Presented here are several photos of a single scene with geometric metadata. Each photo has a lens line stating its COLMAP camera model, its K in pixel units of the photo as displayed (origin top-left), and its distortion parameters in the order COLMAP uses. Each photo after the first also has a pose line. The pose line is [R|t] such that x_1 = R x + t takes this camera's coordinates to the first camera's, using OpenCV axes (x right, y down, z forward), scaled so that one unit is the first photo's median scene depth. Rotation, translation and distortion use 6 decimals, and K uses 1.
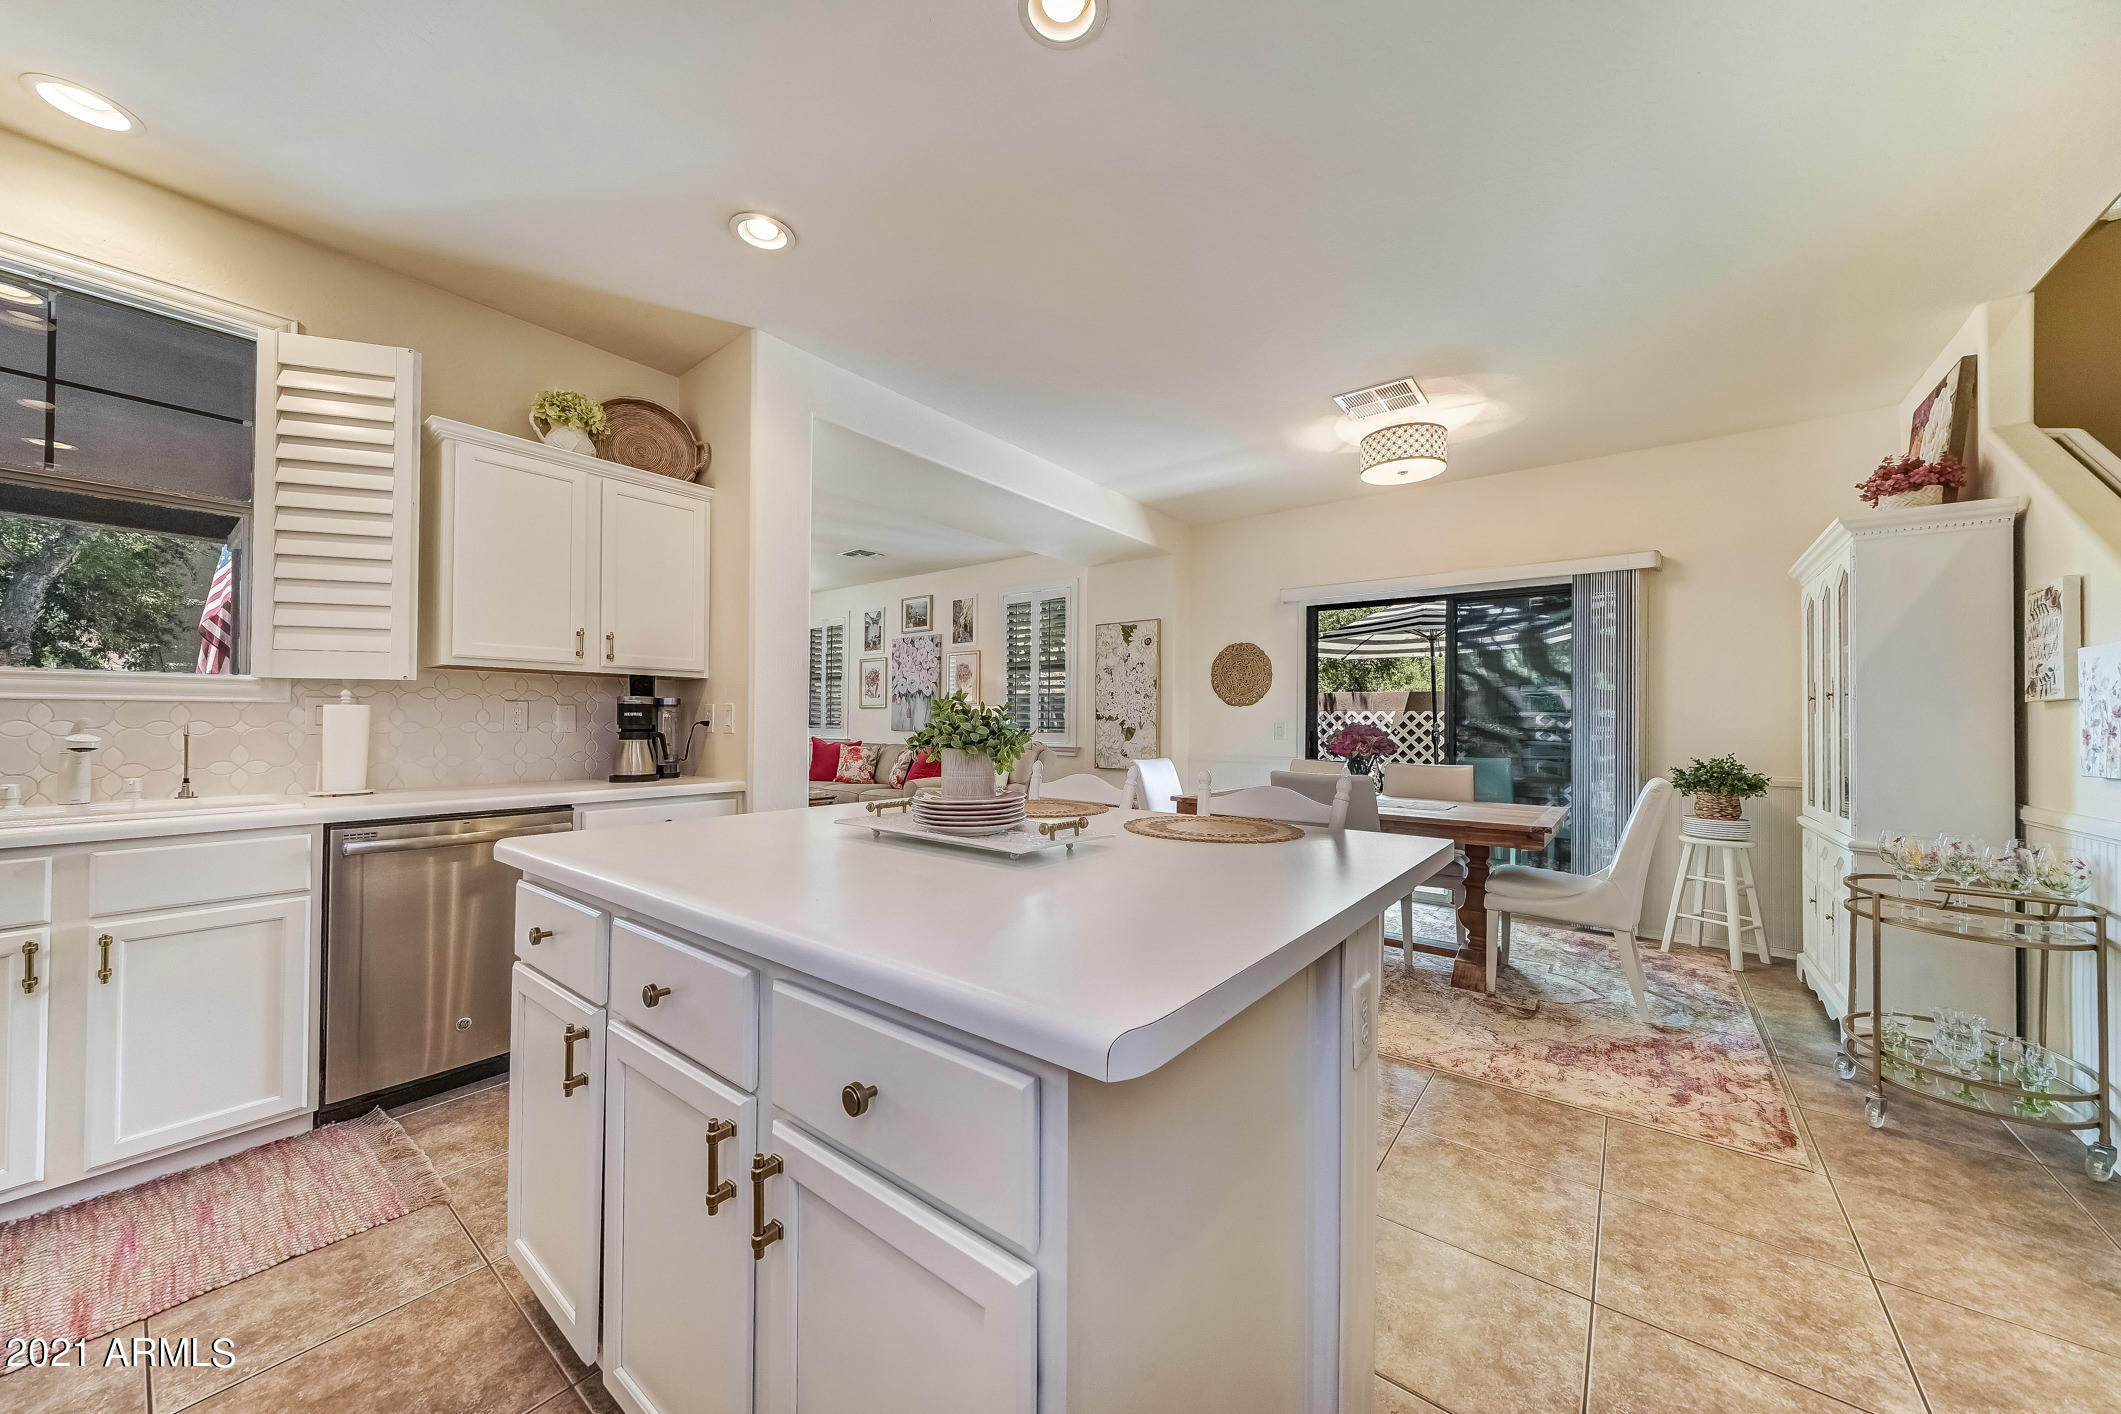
lens RADIAL K [[736.4, 0, 1054.2], [0, 736.4, 712.5], [0, 0, 1]] dist [0.002327, 0.000110]
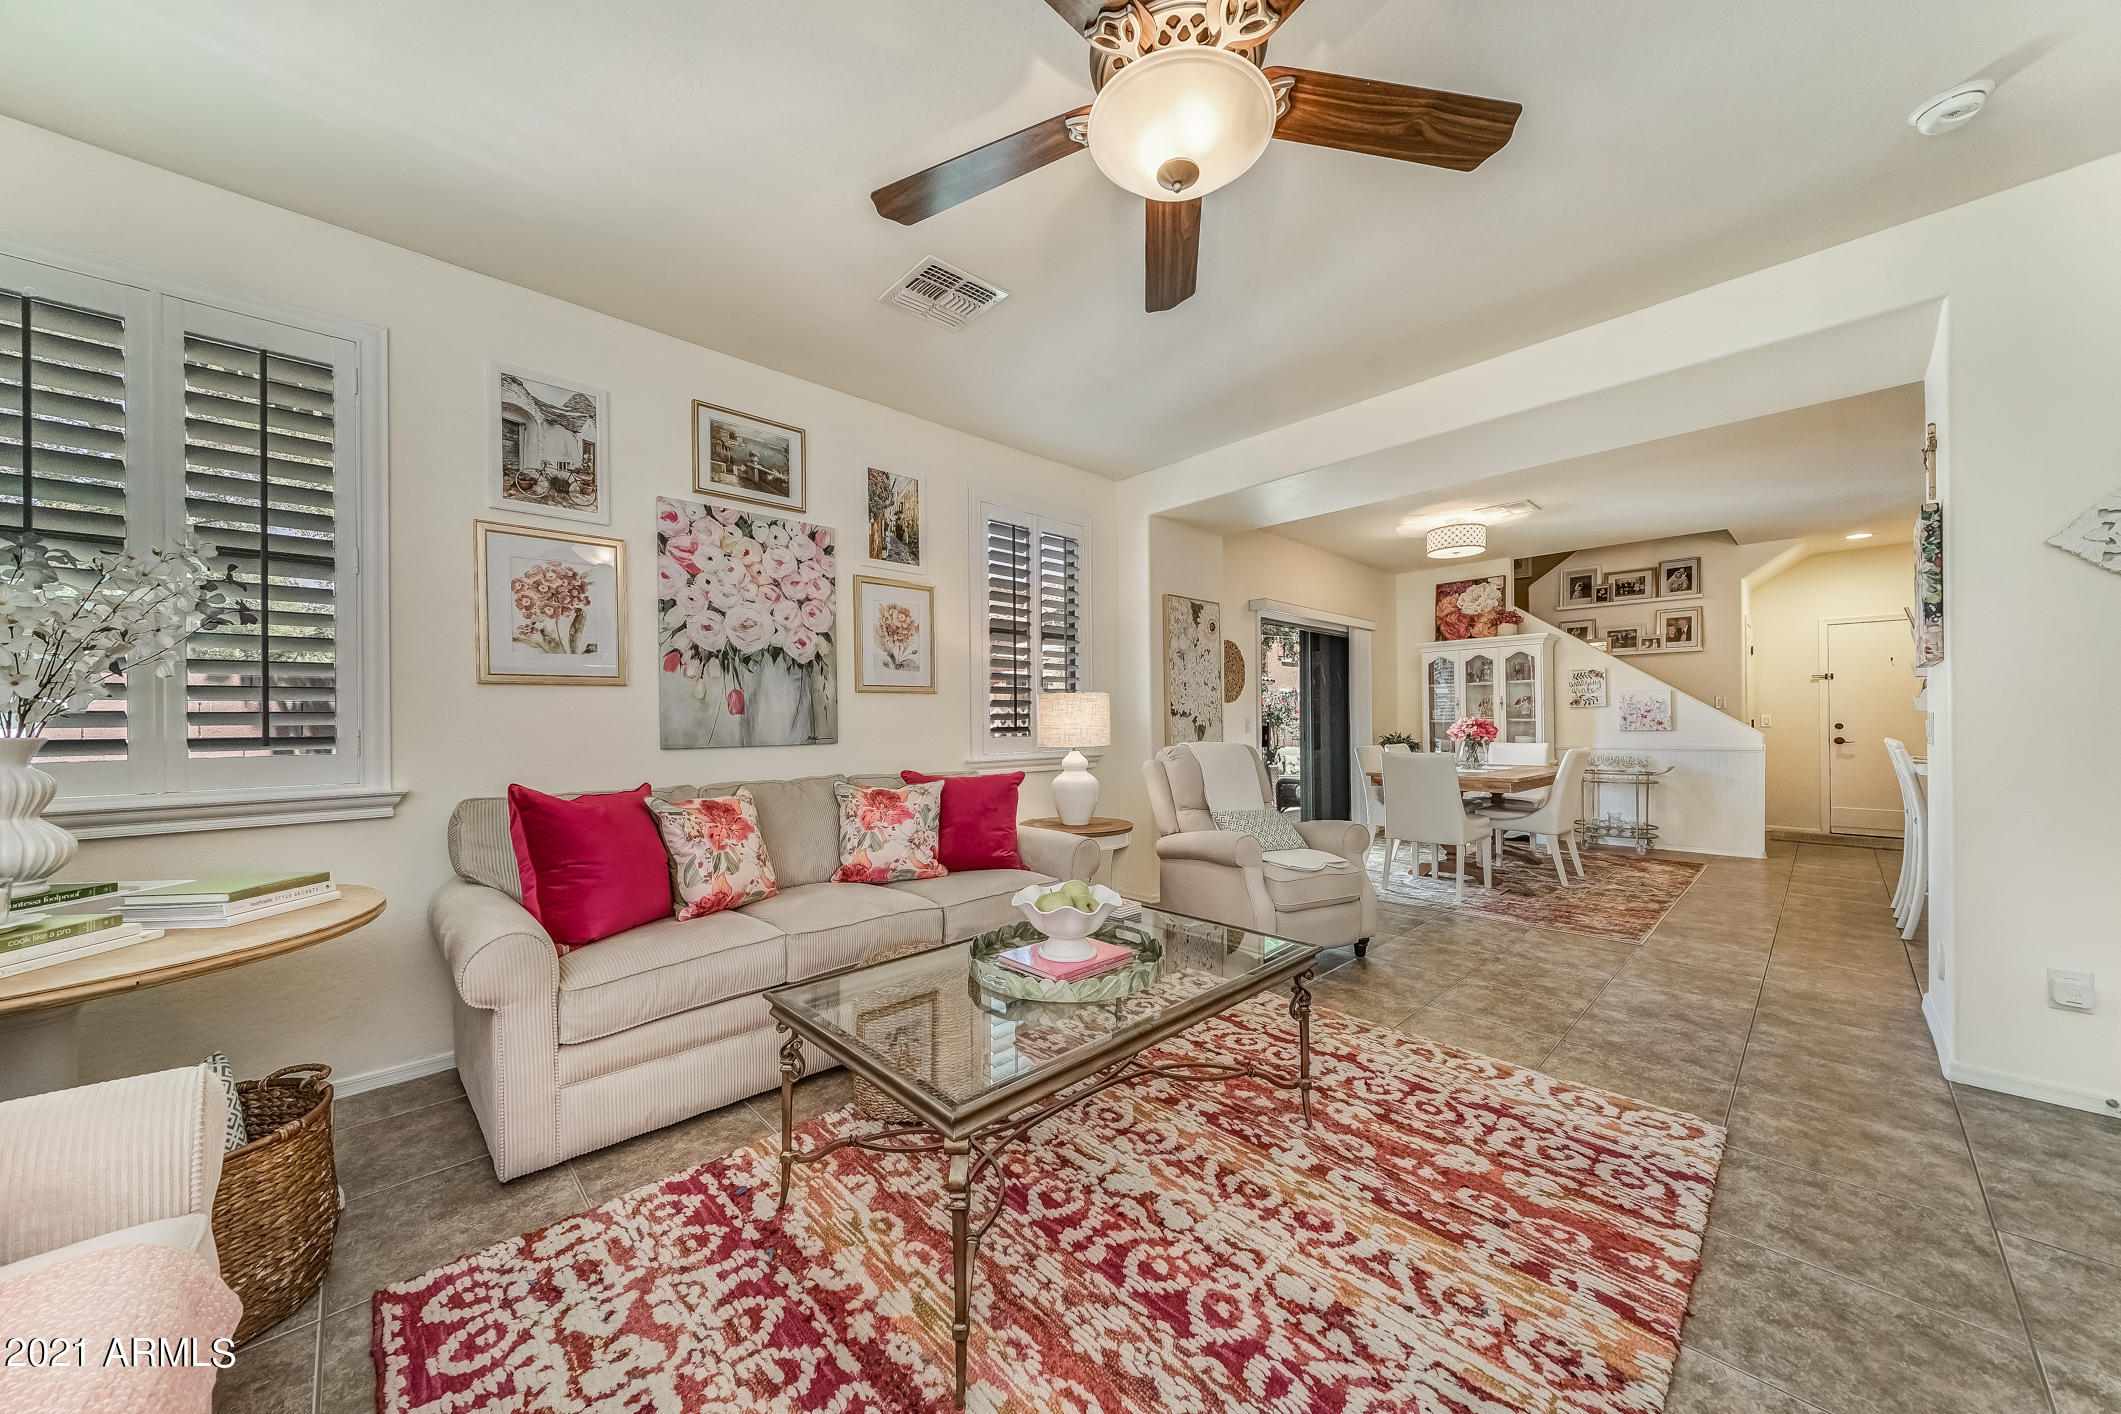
lens RADIAL K [[736.4, 0, 1073.9], [0, 736.4, 716.1], [0, 0, 1]] dist [0.002327, 0.000110]
pose [[0.133120, -0.002661, 0.991096, -0.575735], [-0.004843, 0.999983, 0.003336, 0.006276], [-0.991088, -0.005244, 0.133105, 0.782324]]
